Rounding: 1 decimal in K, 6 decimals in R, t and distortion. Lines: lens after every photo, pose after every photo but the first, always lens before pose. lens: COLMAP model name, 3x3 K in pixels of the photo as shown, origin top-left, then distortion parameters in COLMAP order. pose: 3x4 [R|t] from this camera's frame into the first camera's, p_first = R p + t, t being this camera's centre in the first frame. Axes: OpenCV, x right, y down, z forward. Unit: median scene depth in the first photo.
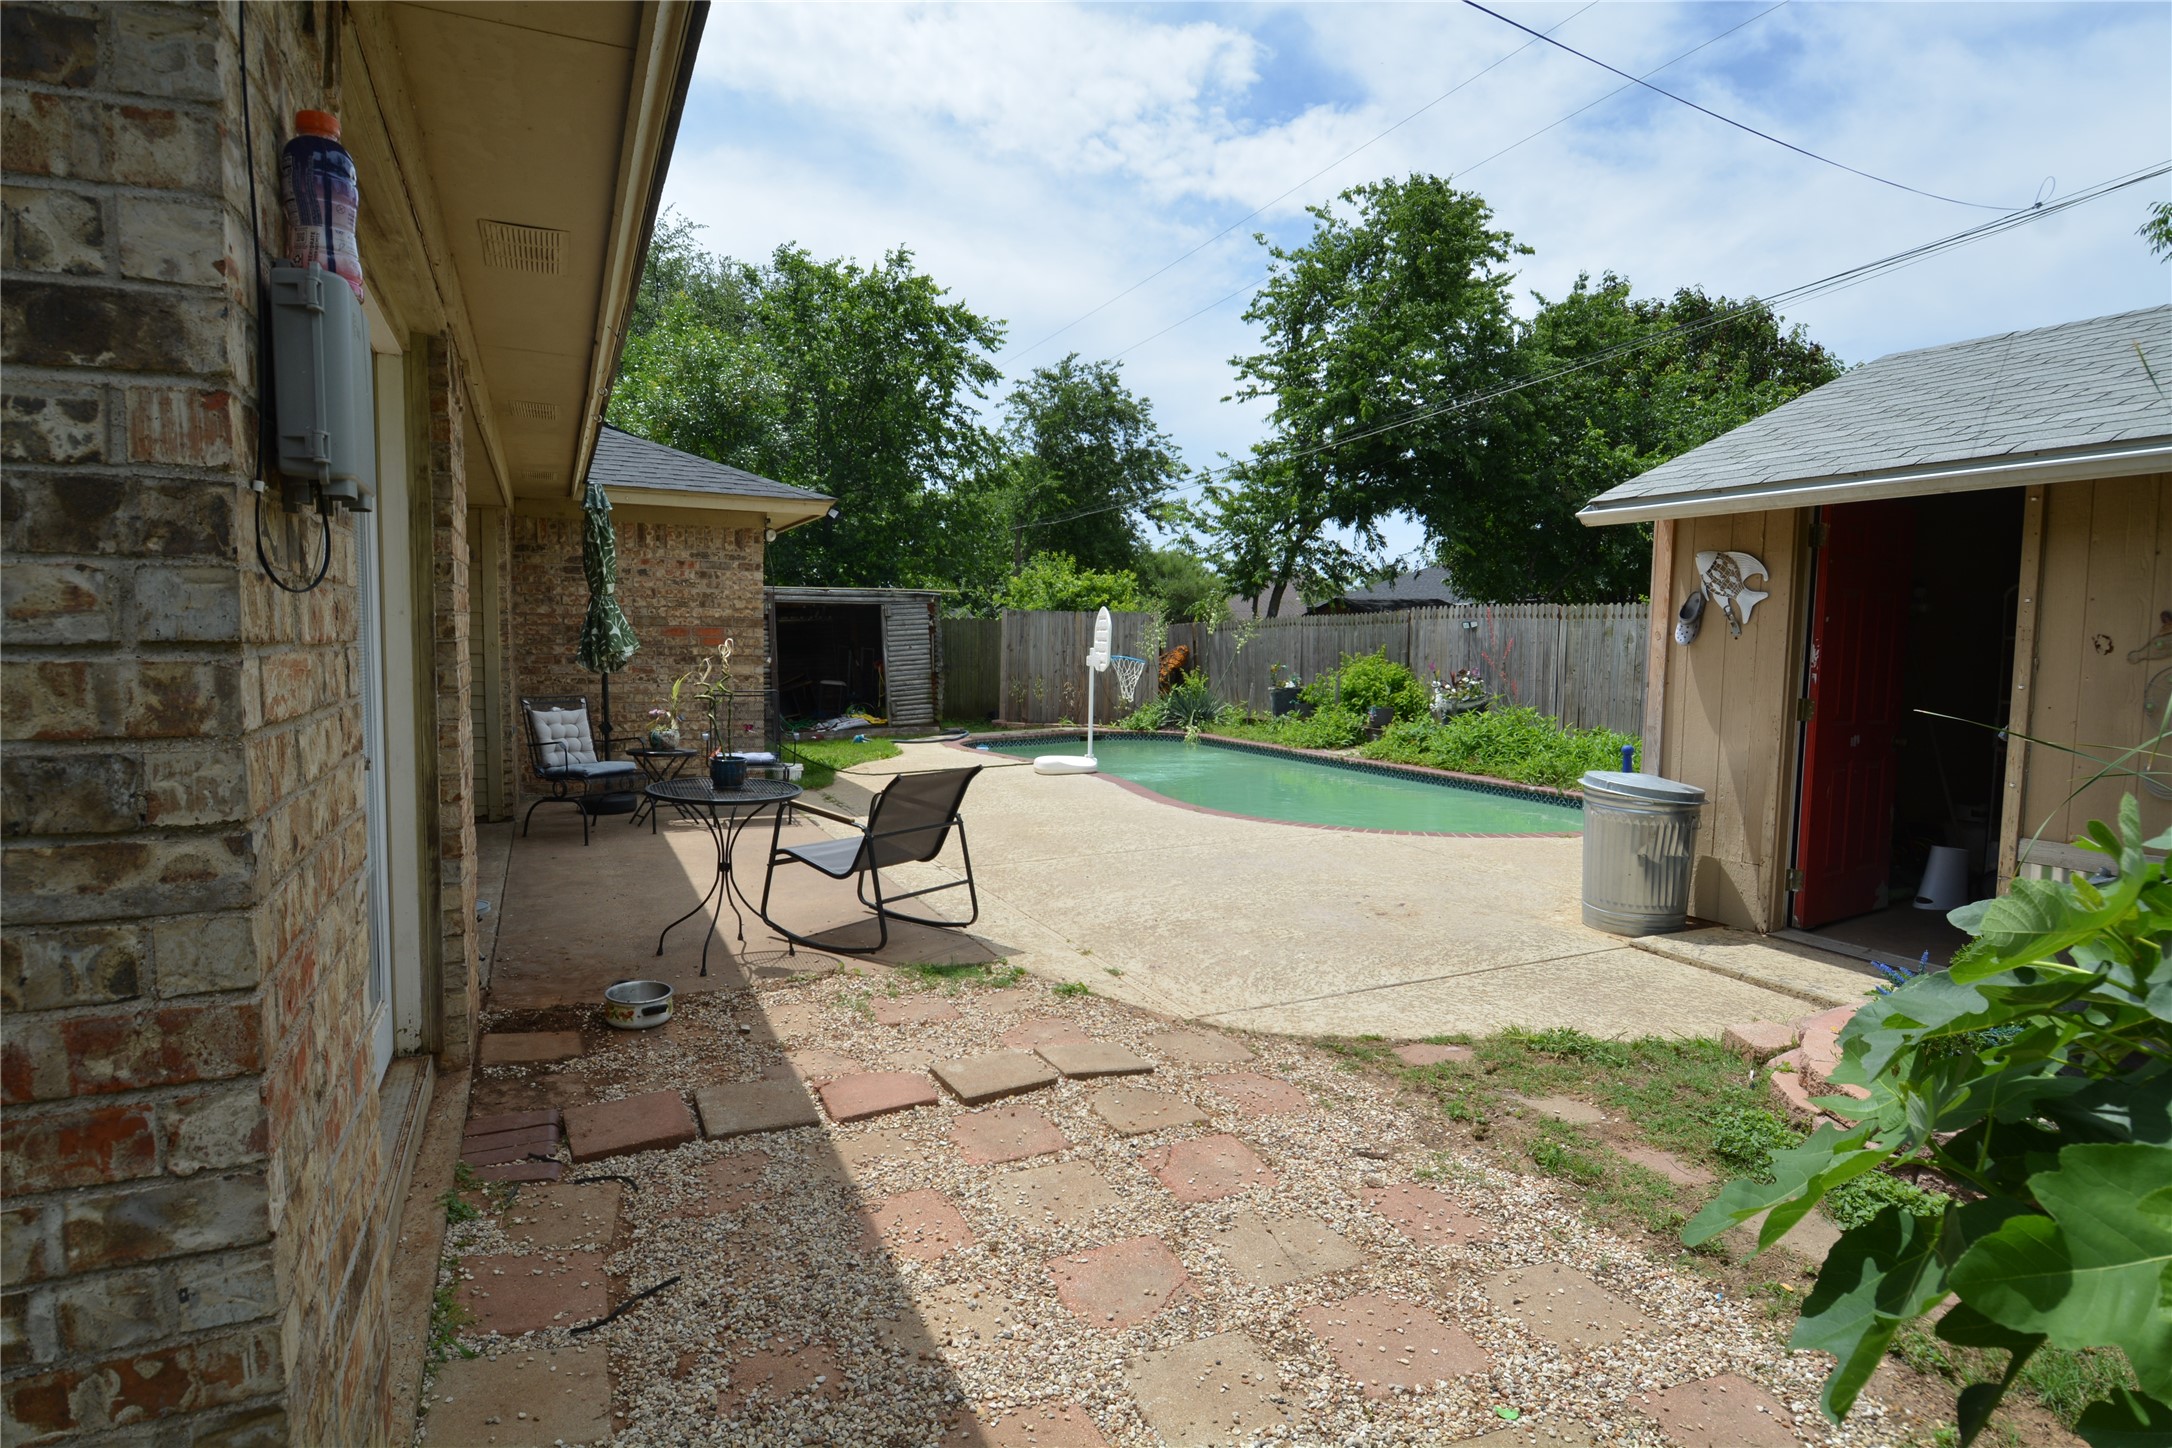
lens RADIAL K [[1145.8, 0, 1084.7], [0, 1145.8, 724.5], [0, 0, 1]] dist [0.018490, -0.029342]
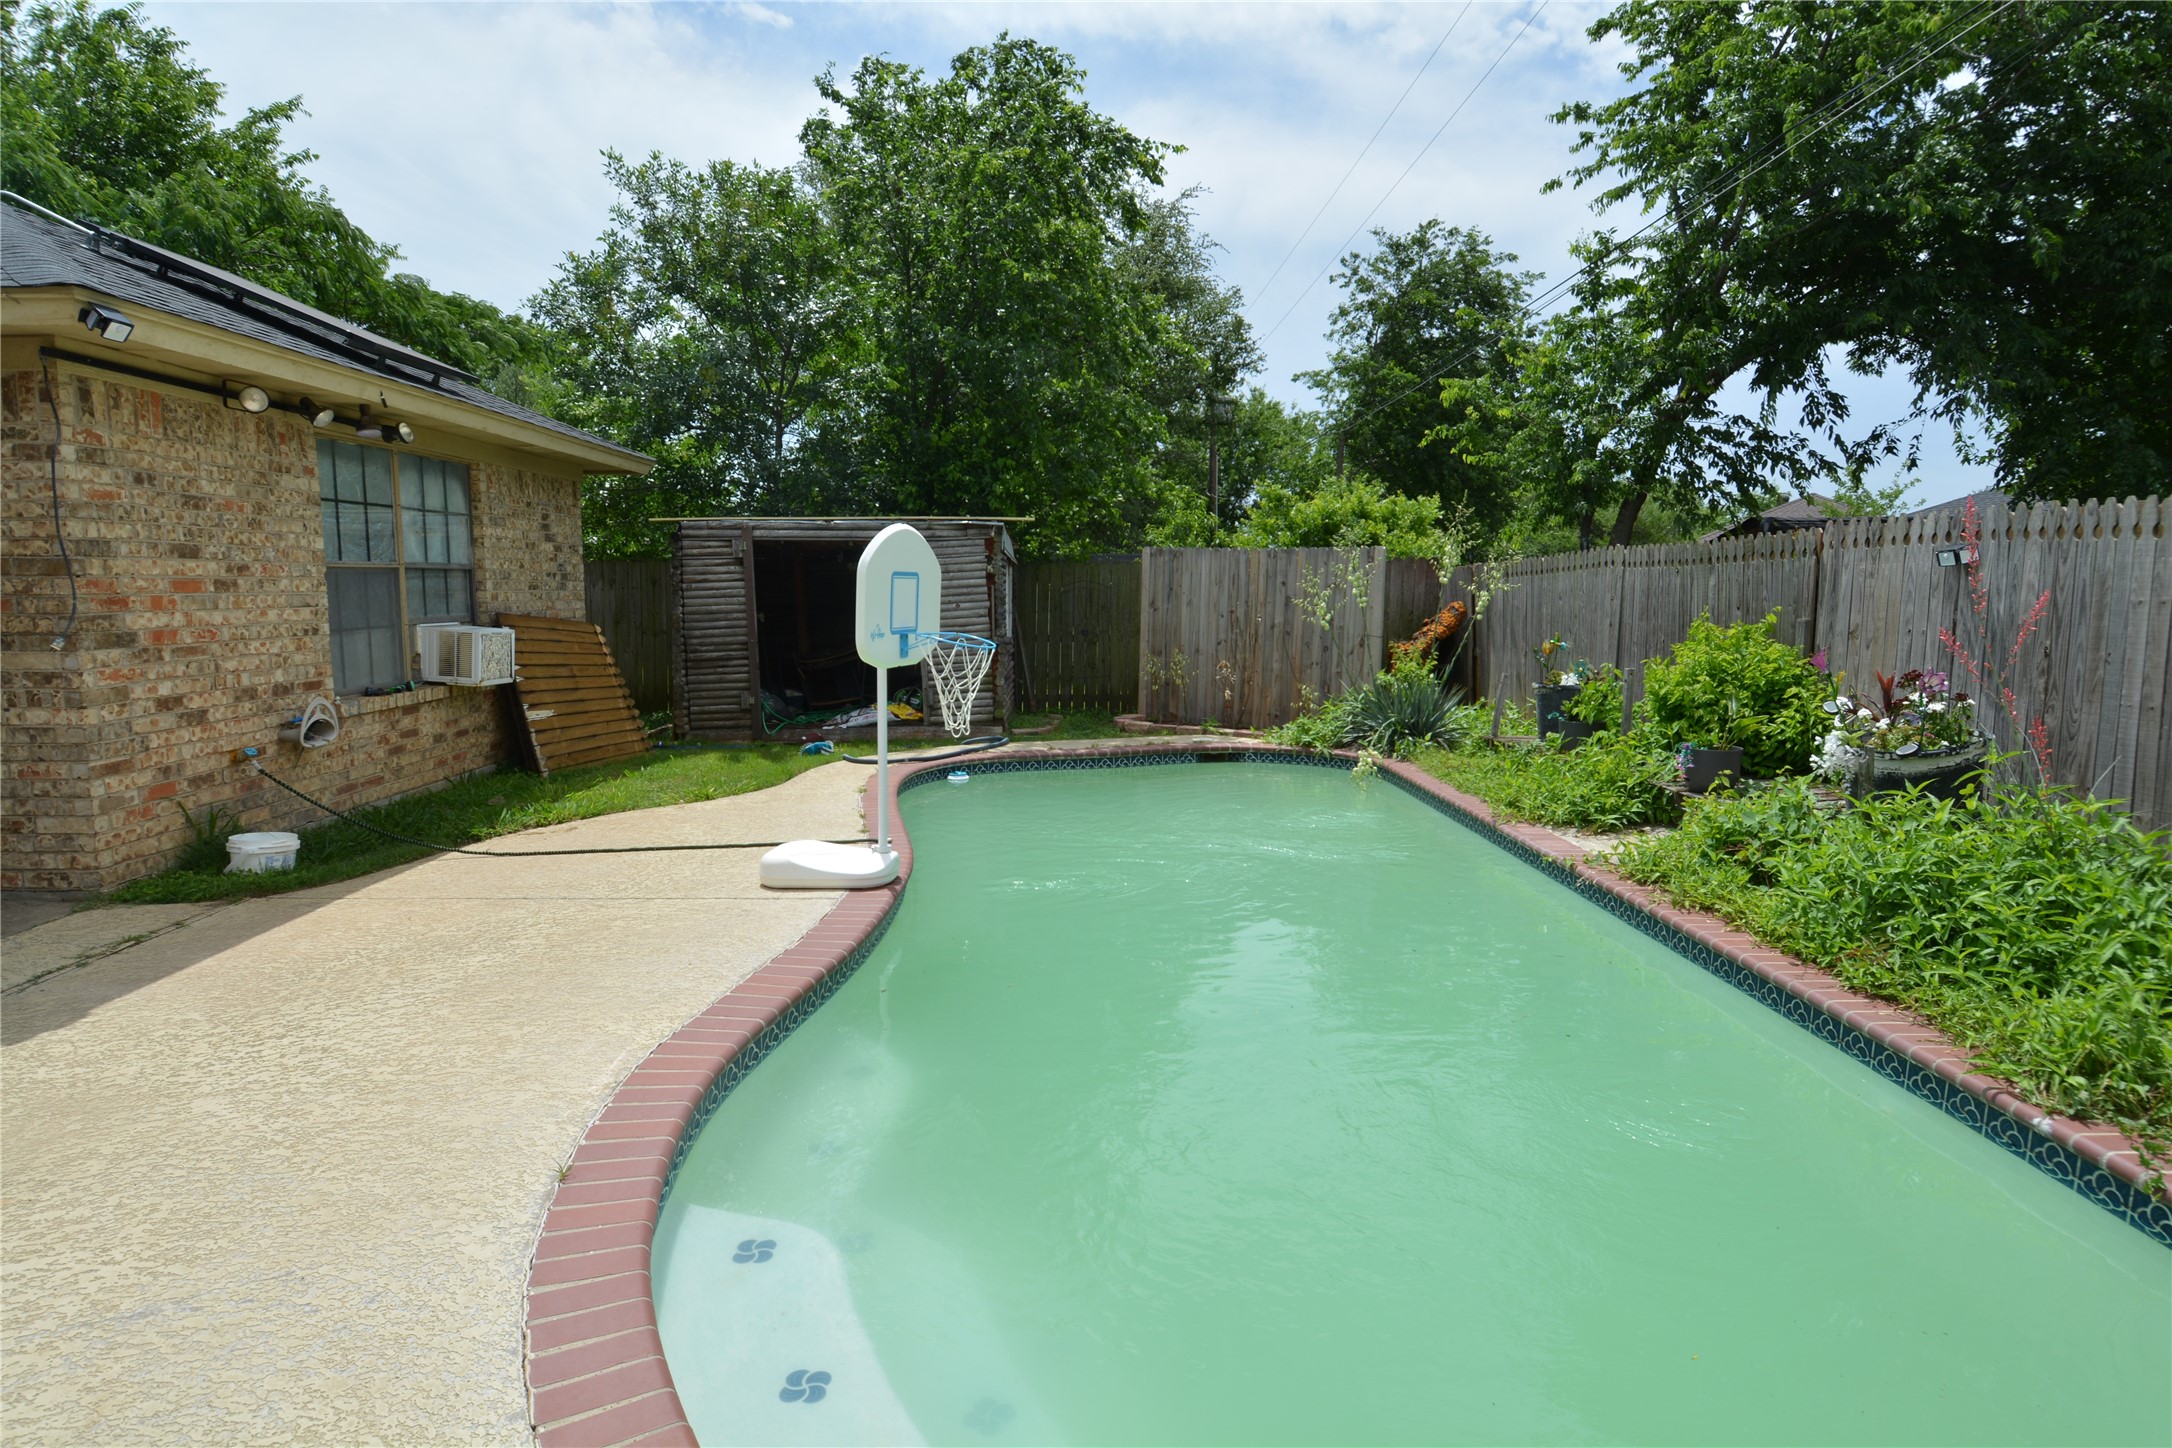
lens RADIAL K [[1145.8, 0, 1084.7], [0, 1145.8, 724.5], [0, 0, 1]] dist [0.018490, -0.029342]
pose [[0.914935, 0.044382, -0.401153, 0.323464], [-0.027215, 0.998457, 0.048395, -0.058061], [0.402683, -0.033361, 0.914732, 0.746136]]
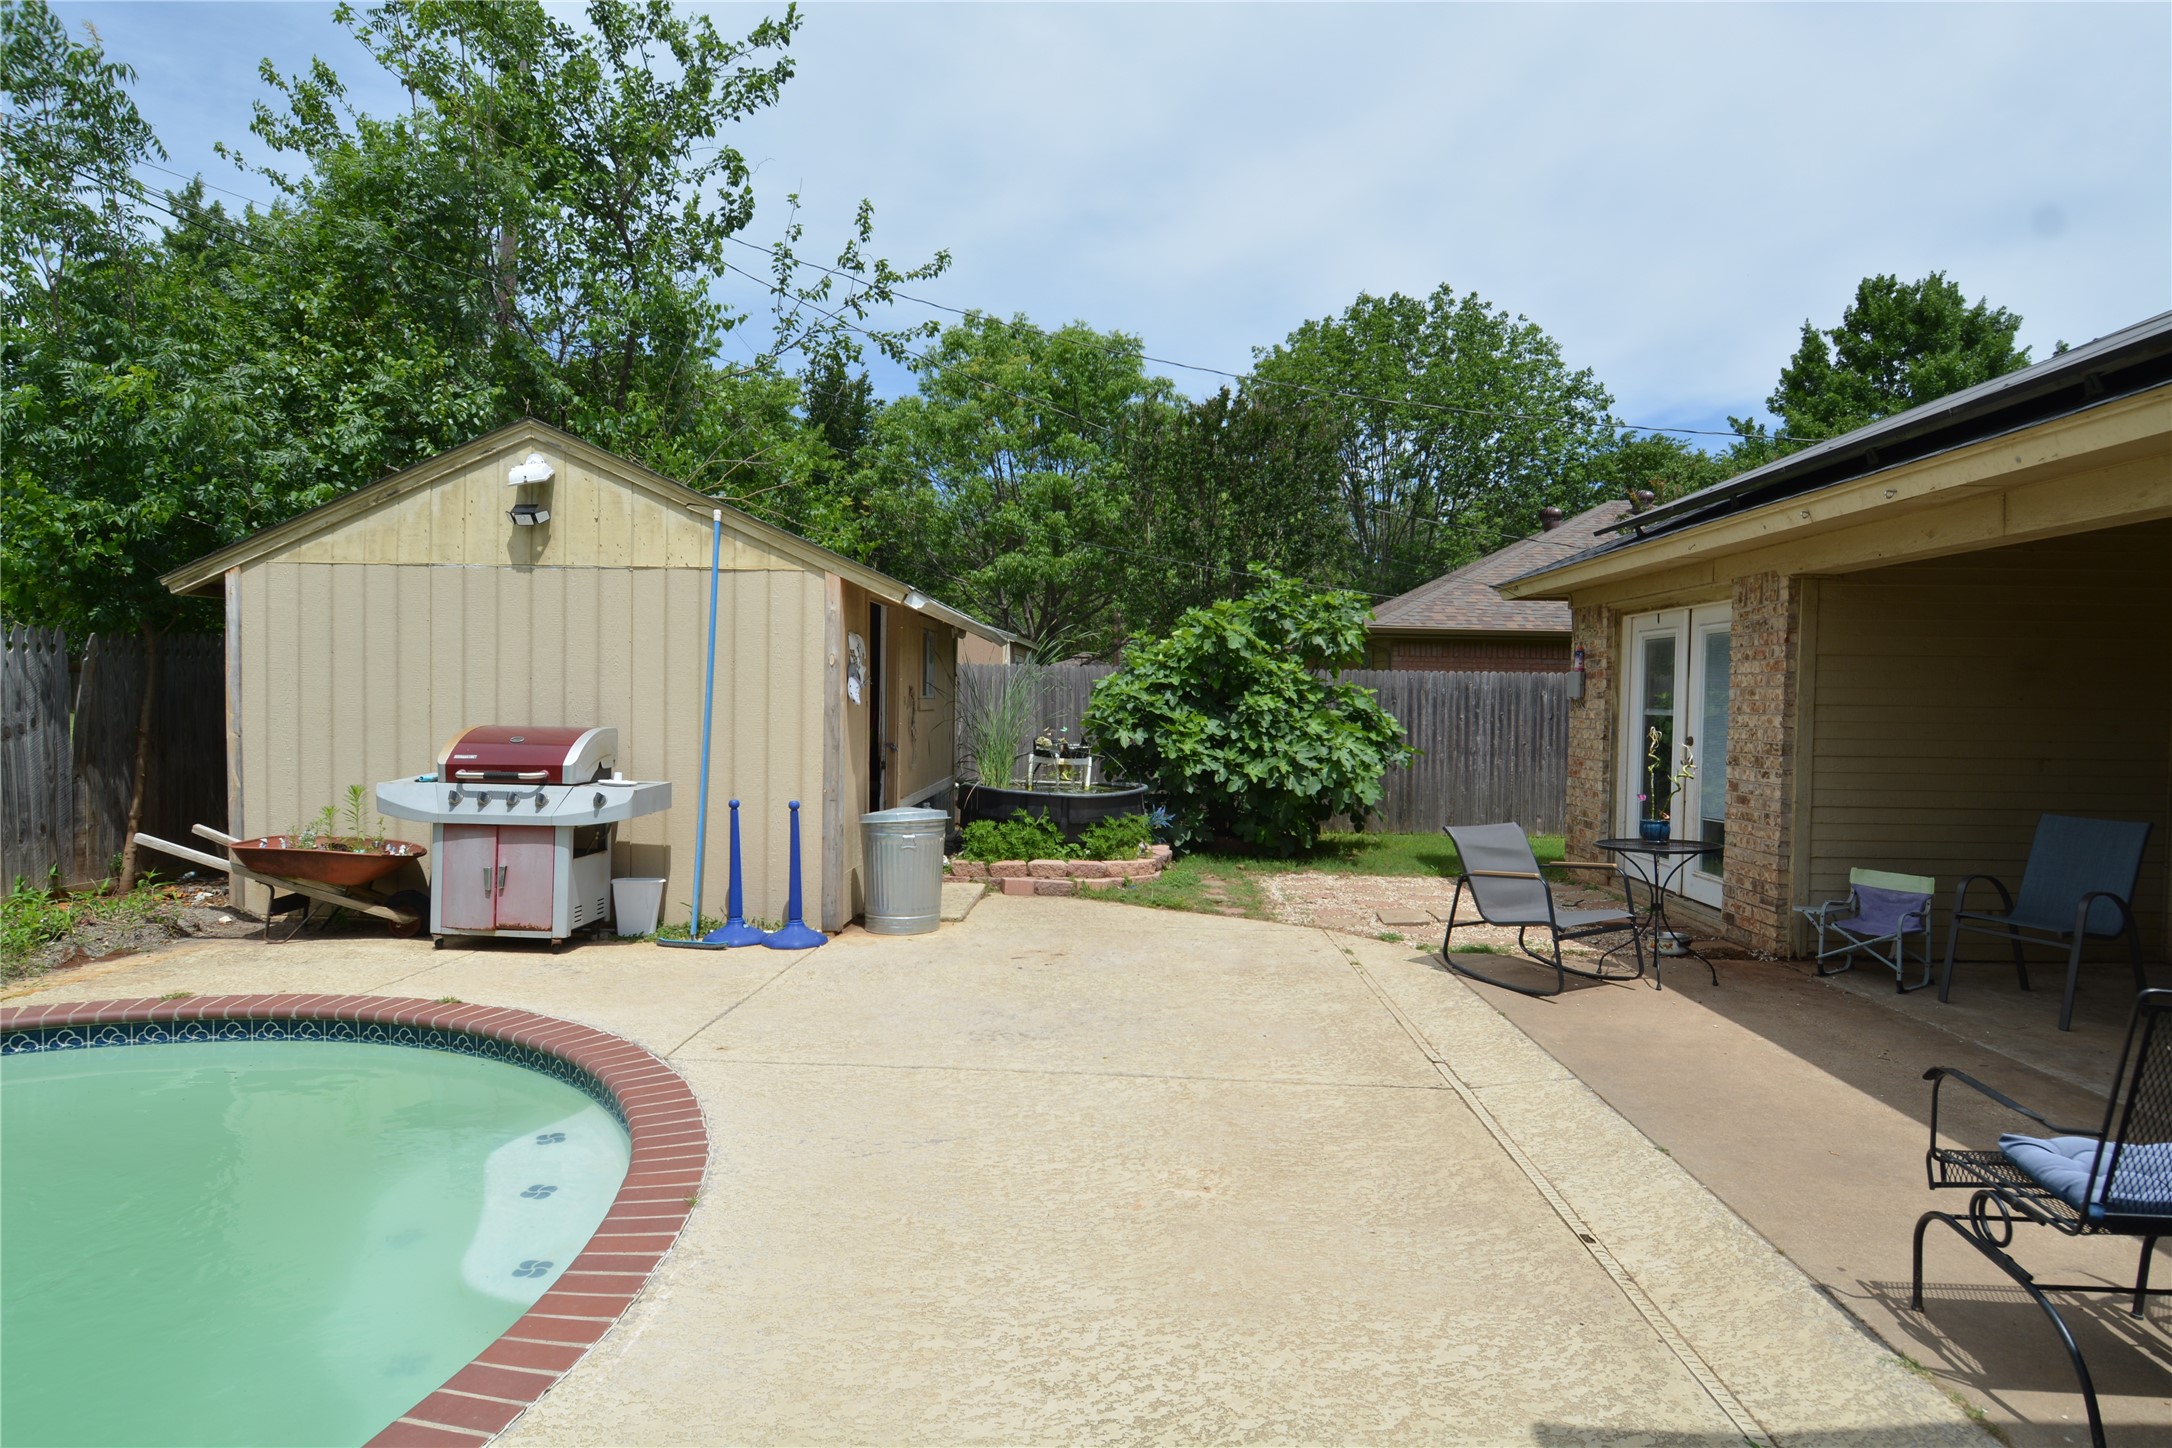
lens RADIAL K [[1145.8, 0, 1084.7], [0, 1145.8, 724.5], [0, 0, 1]] dist [0.018490, -0.029342]
pose [[-0.890720, -0.041472, 0.452657, -0.167231], [0.002727, 0.995324, 0.096558, -0.100692], [-0.454545, 0.087240, -0.886441, 1.197472]]
